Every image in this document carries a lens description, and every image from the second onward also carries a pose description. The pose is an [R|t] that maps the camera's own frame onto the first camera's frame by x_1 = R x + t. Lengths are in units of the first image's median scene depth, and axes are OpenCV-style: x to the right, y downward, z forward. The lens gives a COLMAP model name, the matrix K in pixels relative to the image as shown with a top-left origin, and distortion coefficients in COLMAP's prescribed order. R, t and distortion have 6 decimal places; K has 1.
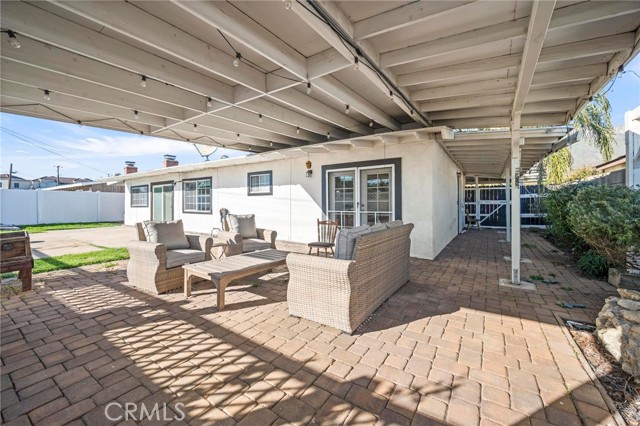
lens RADIAL K [[255.4, 0, 316.0], [0, 255.4, 211.4], [0, 0, 1]] dist [-0.000520, -0.000080]
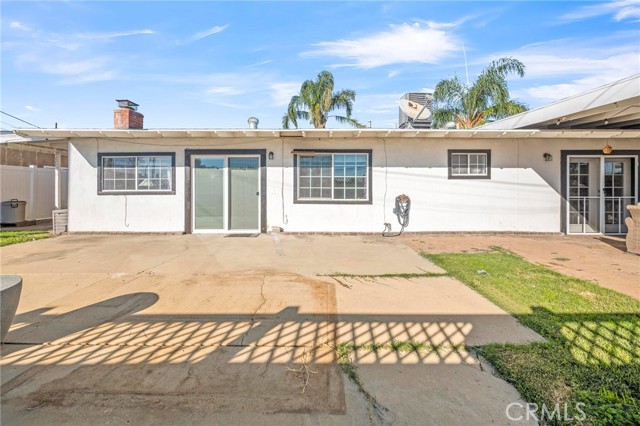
lens RADIAL K [[255.4, 0, 316.0], [0, 255.4, 211.4], [0, 0, 1]] dist [-0.000520, -0.000080]
pose [[0.826285, -0.036032, 0.562099, -1.065371], [0.013923, 0.998953, 0.043570, -0.000352], [-0.563080, -0.028175, 0.825922, 0.579063]]
